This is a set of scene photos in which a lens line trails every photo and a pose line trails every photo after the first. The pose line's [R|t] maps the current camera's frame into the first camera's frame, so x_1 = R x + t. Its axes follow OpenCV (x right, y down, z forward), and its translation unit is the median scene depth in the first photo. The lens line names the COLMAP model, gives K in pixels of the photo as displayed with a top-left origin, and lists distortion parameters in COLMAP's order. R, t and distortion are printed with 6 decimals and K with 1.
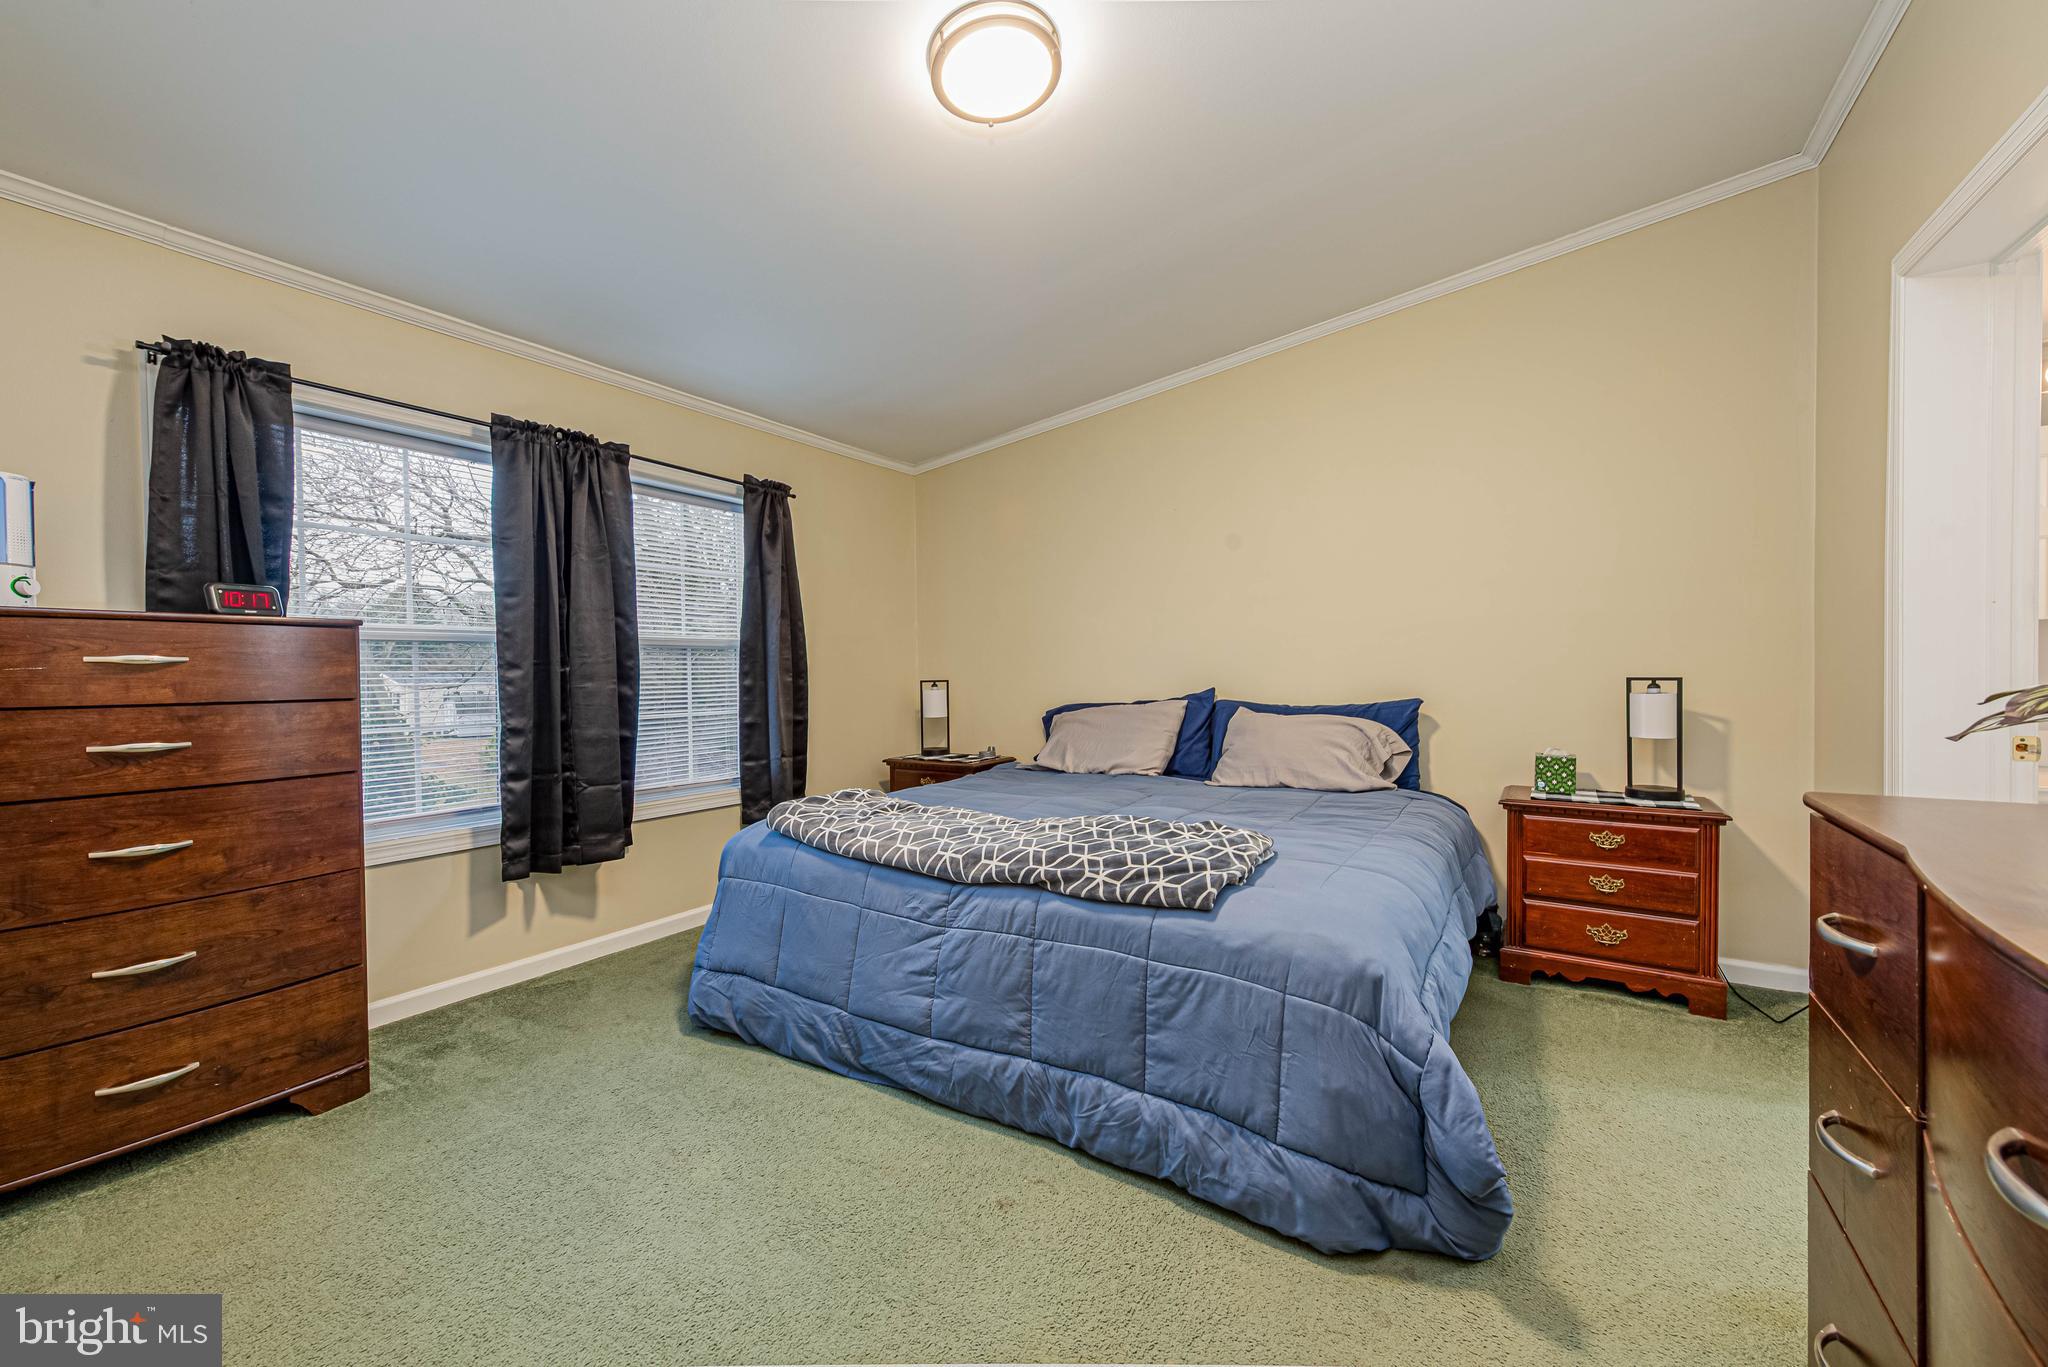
lens RADIAL K [[805.8, 0, 1035.1], [0, 805.8, 672.9], [0, 0, 1]] dist [0.006310, -0.001496]
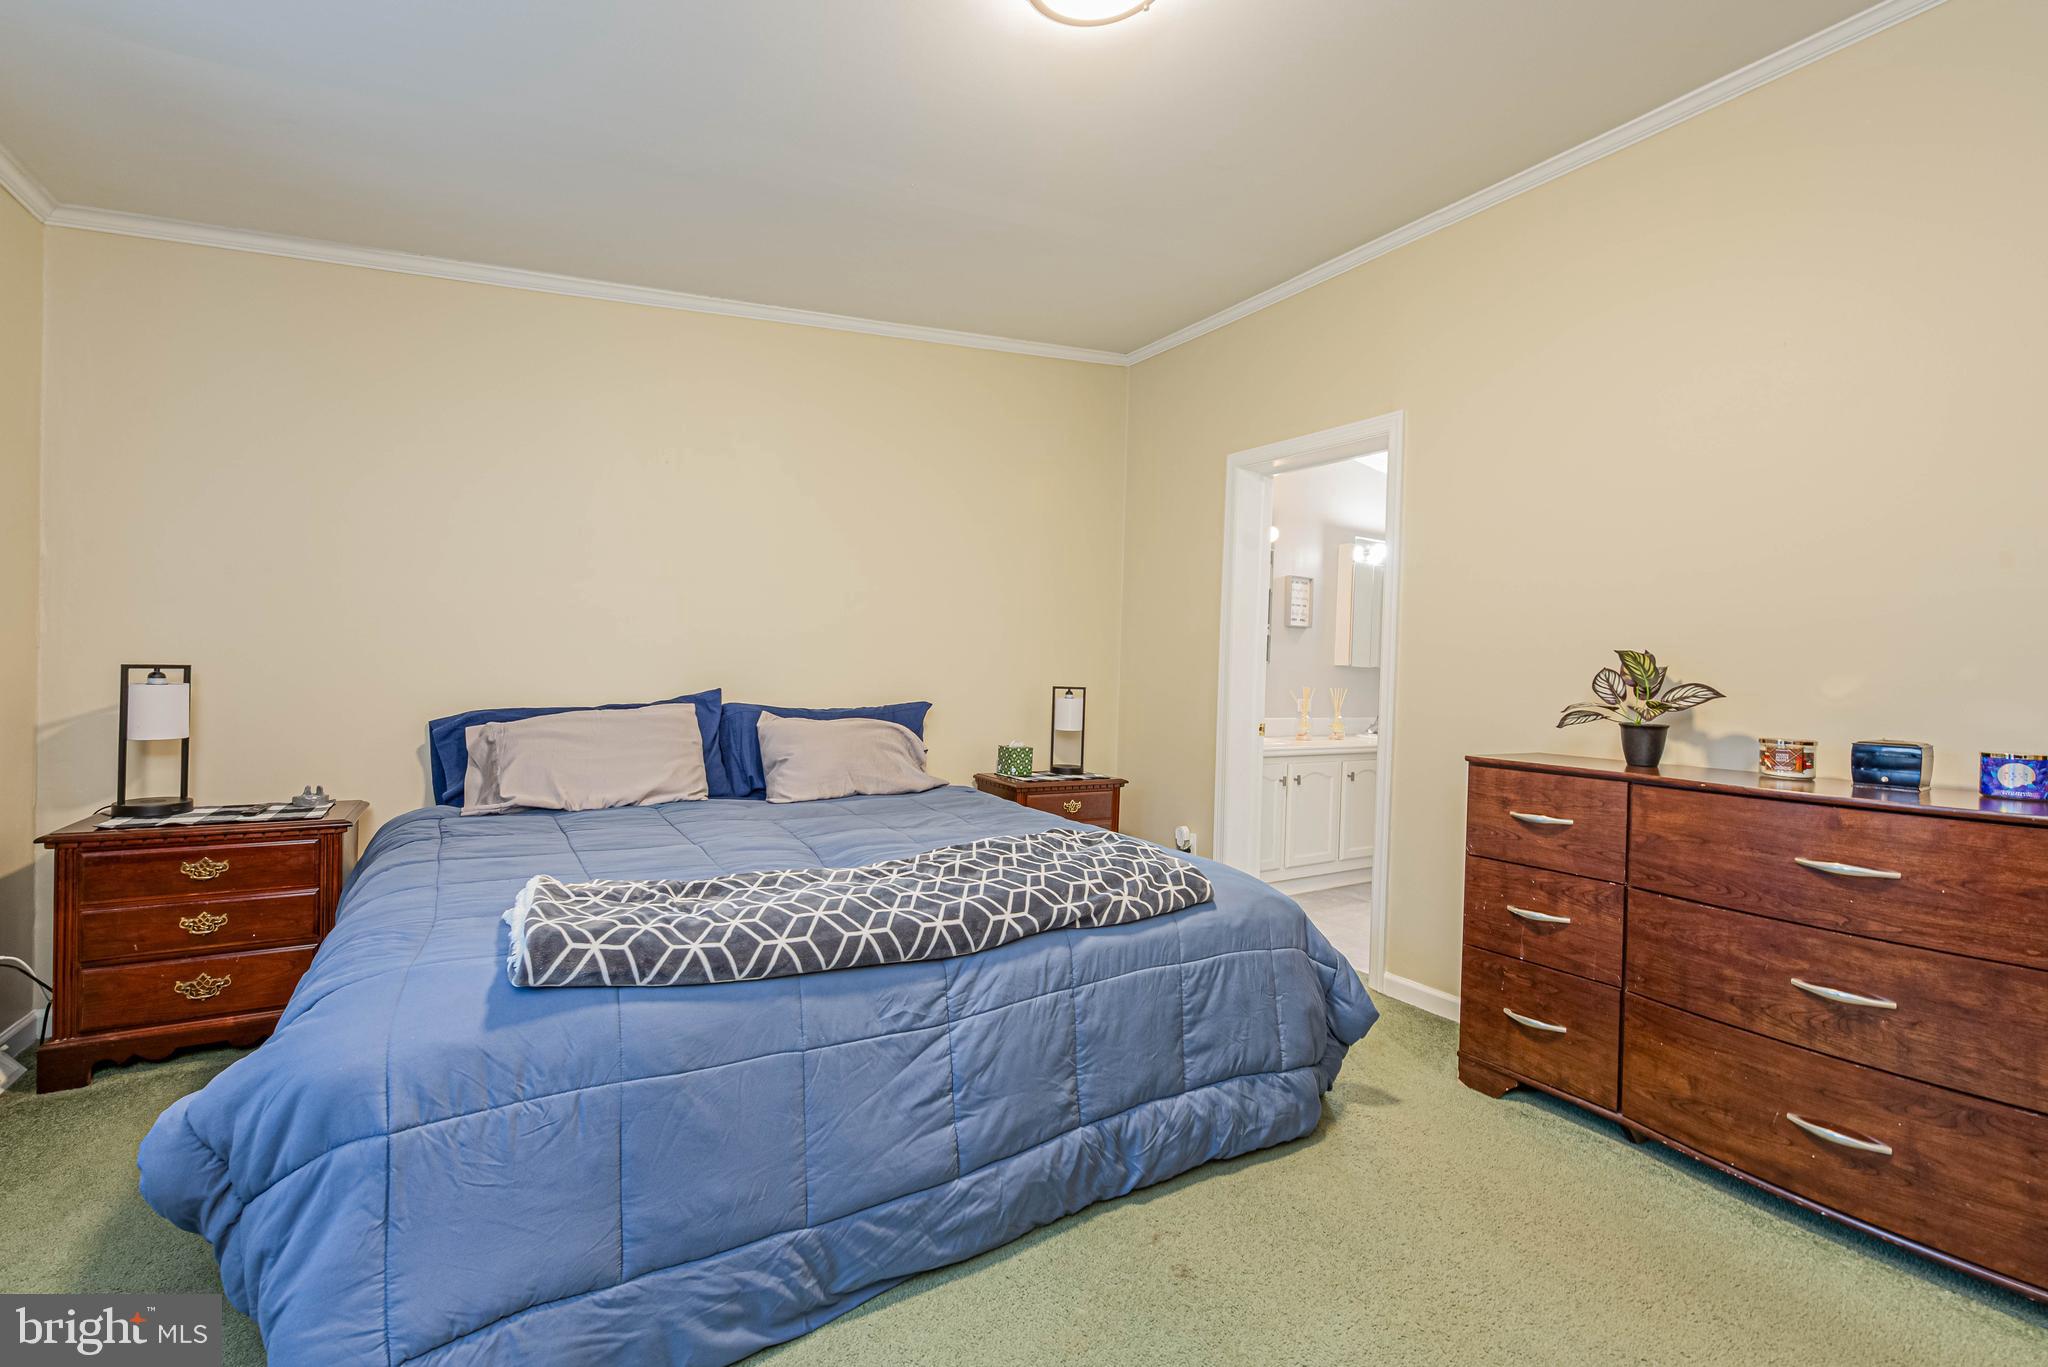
lens RADIAL K [[805.8, 0, 1024.8], [0, 805.8, 698.3], [0, 0, 1]] dist [0.006310, -0.001496]
pose [[0.448686, 0.000201, 0.893689, -0.794527], [-0.030976, 0.999403, 0.015327, 0.009910], [-0.893153, -0.034559, 0.448424, 0.674314]]
